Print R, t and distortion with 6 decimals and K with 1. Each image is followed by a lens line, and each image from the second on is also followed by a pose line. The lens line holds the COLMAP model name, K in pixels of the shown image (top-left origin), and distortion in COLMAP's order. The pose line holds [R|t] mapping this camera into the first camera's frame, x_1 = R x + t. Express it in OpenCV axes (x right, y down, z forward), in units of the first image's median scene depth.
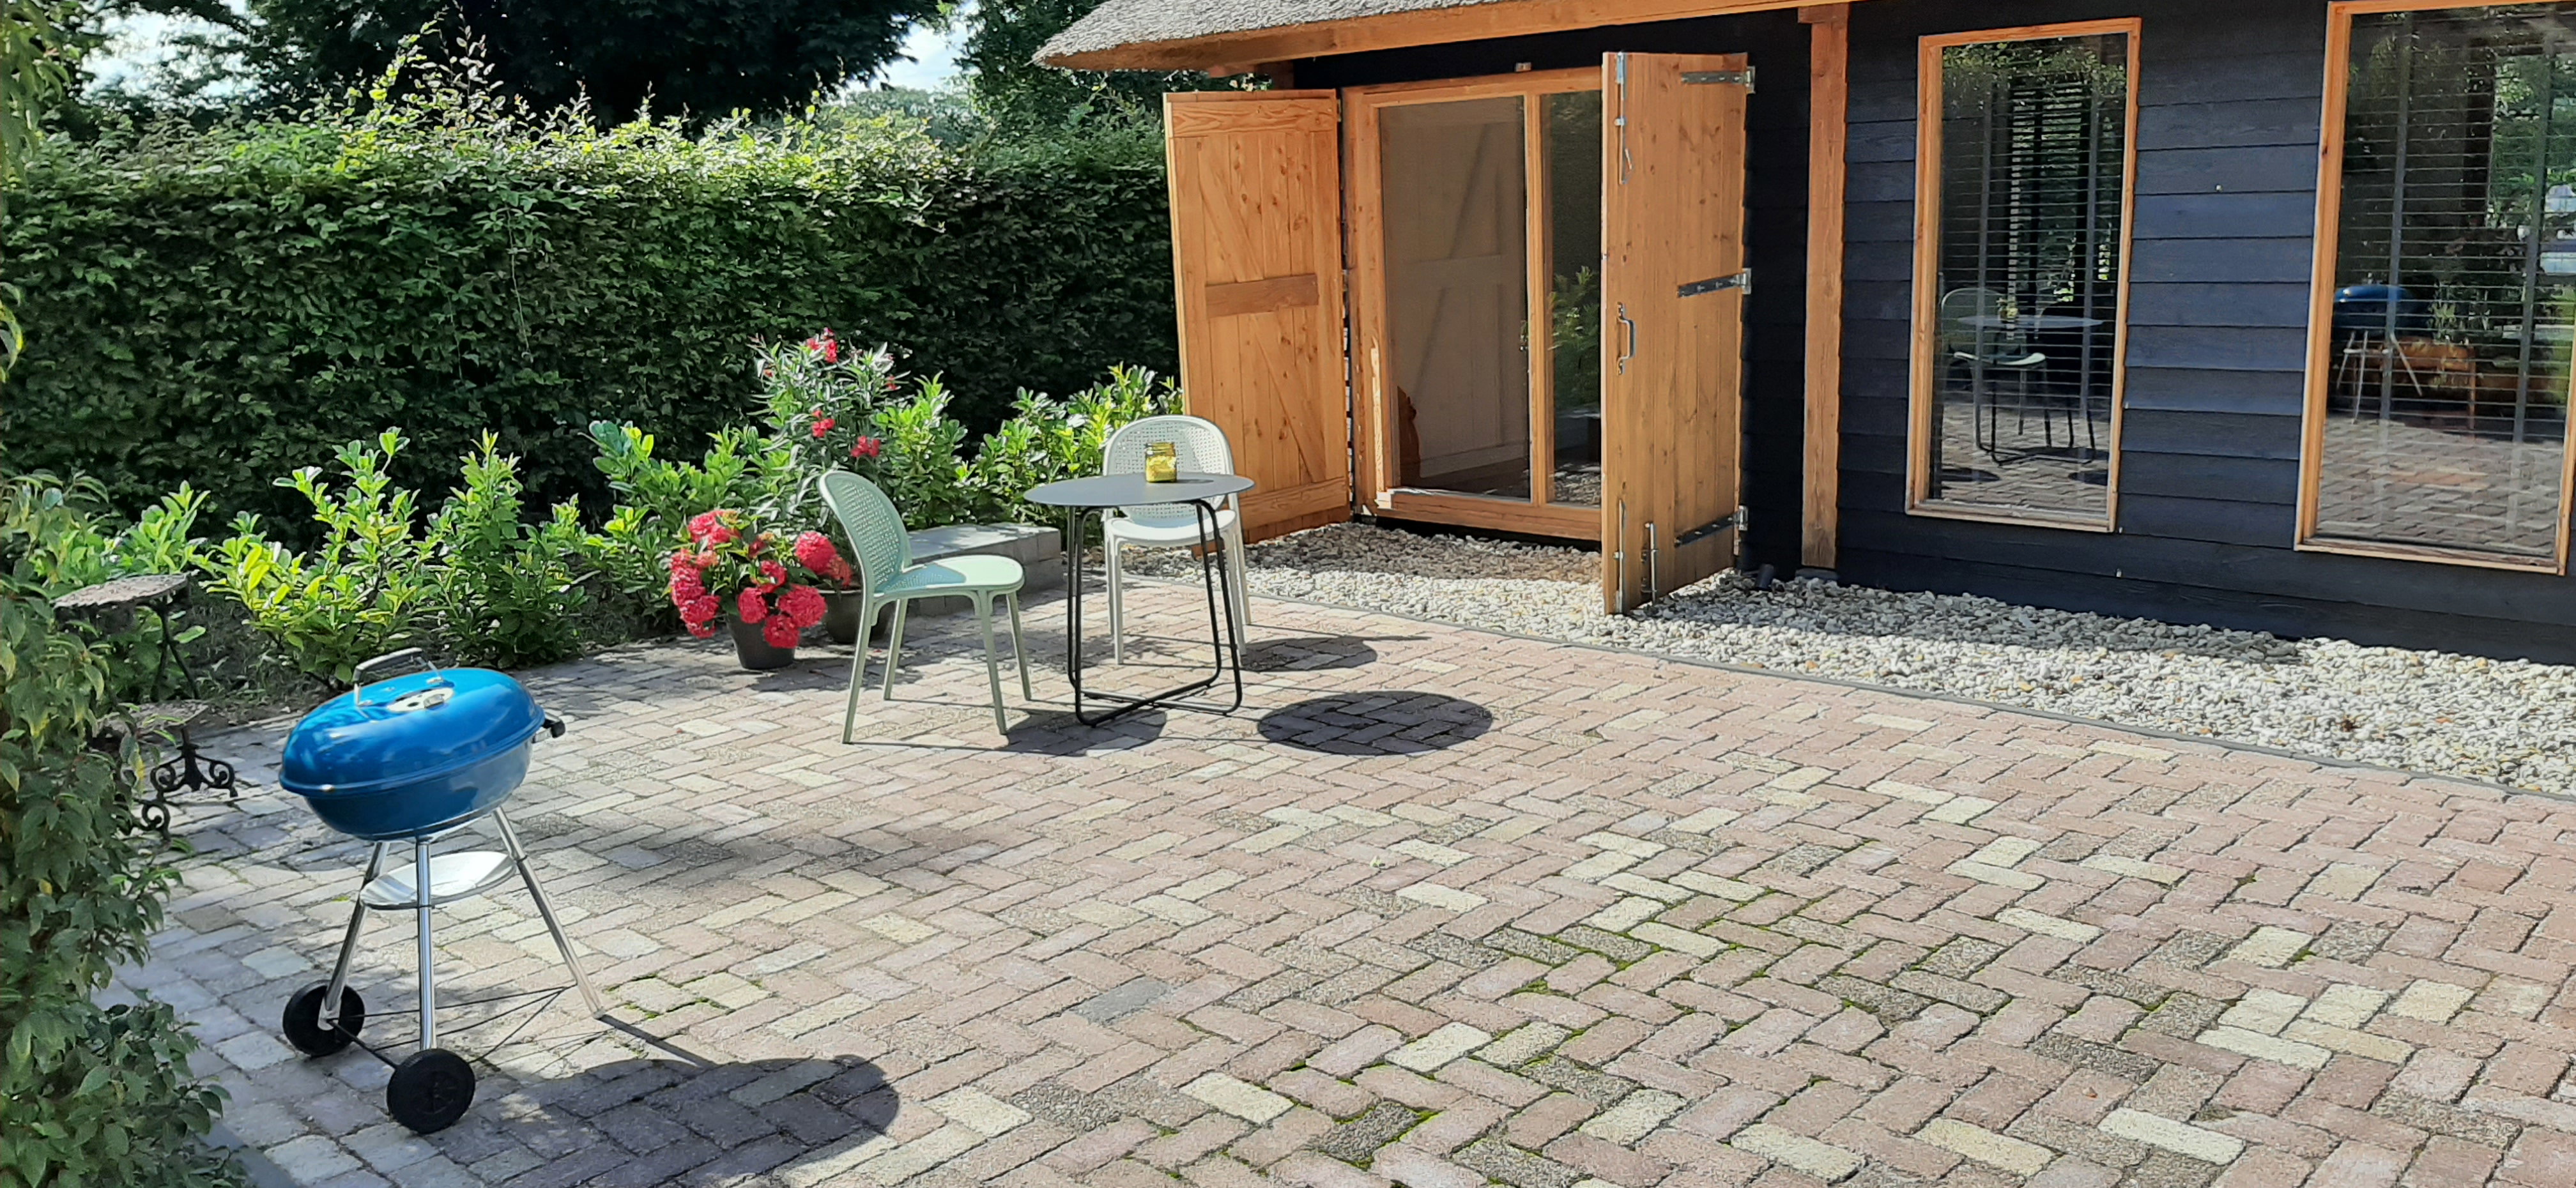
lens RADIAL K [[1989.4, 0, 1288.0], [0, 1989.4, 594.0], [0, 0, 1]] dist [0.065549, -0.143648]
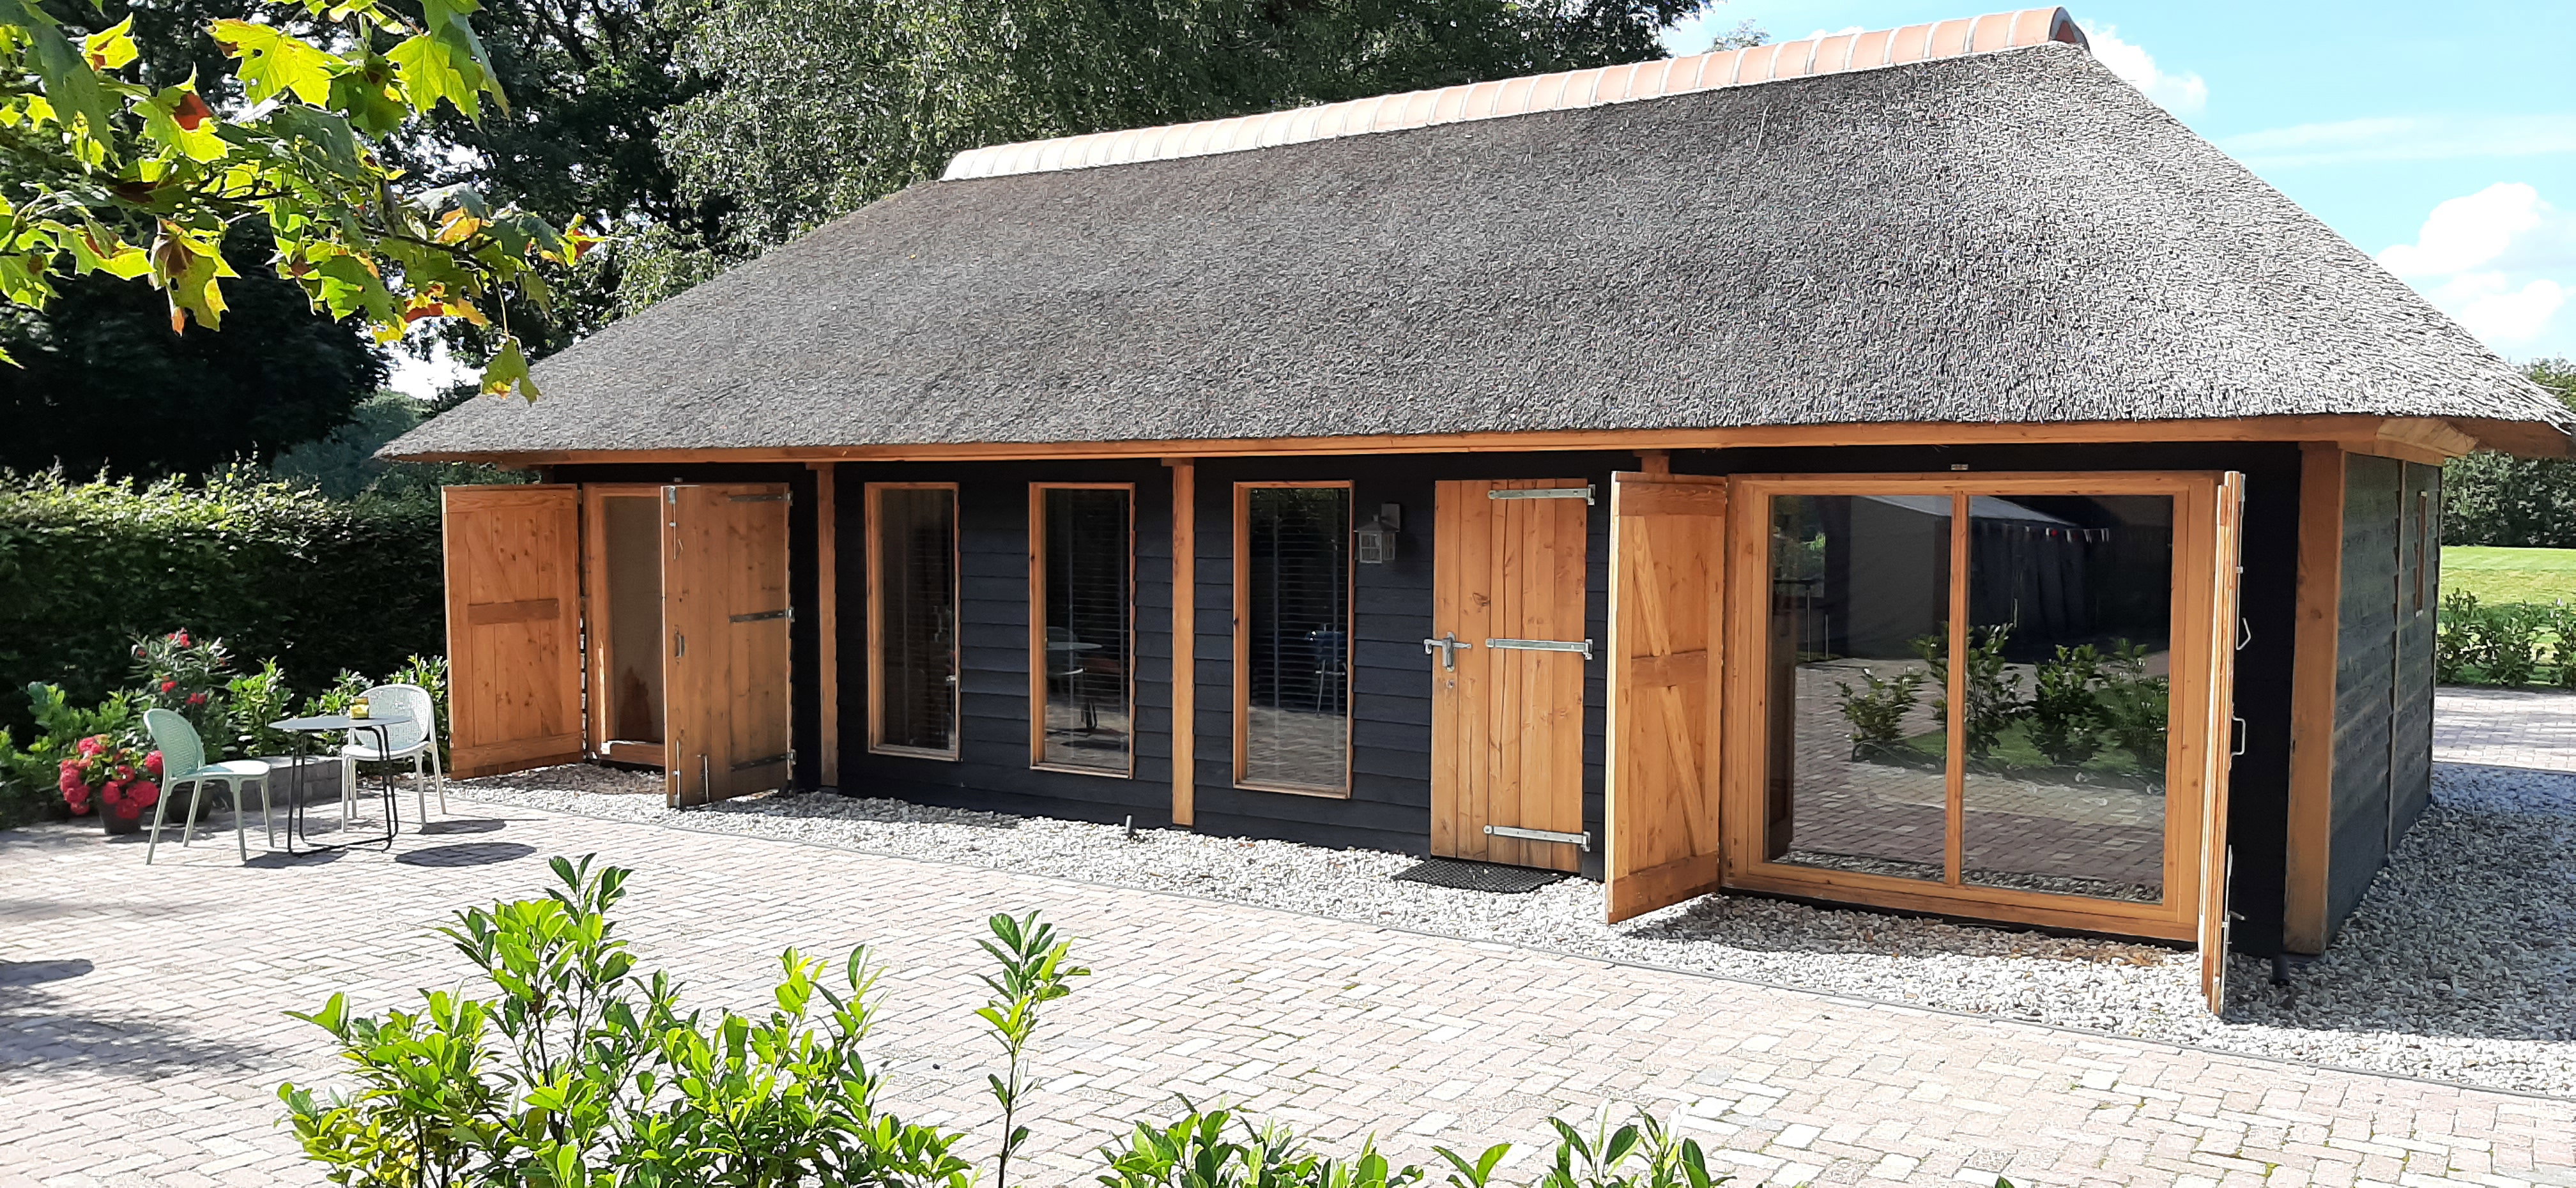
lens RADIAL K [[1989.4, 0, 1288.0], [0, 1989.4, 594.0], [0, 0, 1]] dist [0.065549, -0.143648]
pose [[0.982626, 0.029986, 0.183161, 0.287407], [-0.001442, 0.988066, -0.154025, 0.073183], [-0.185594, 0.151085, 0.970942, -0.613173]]
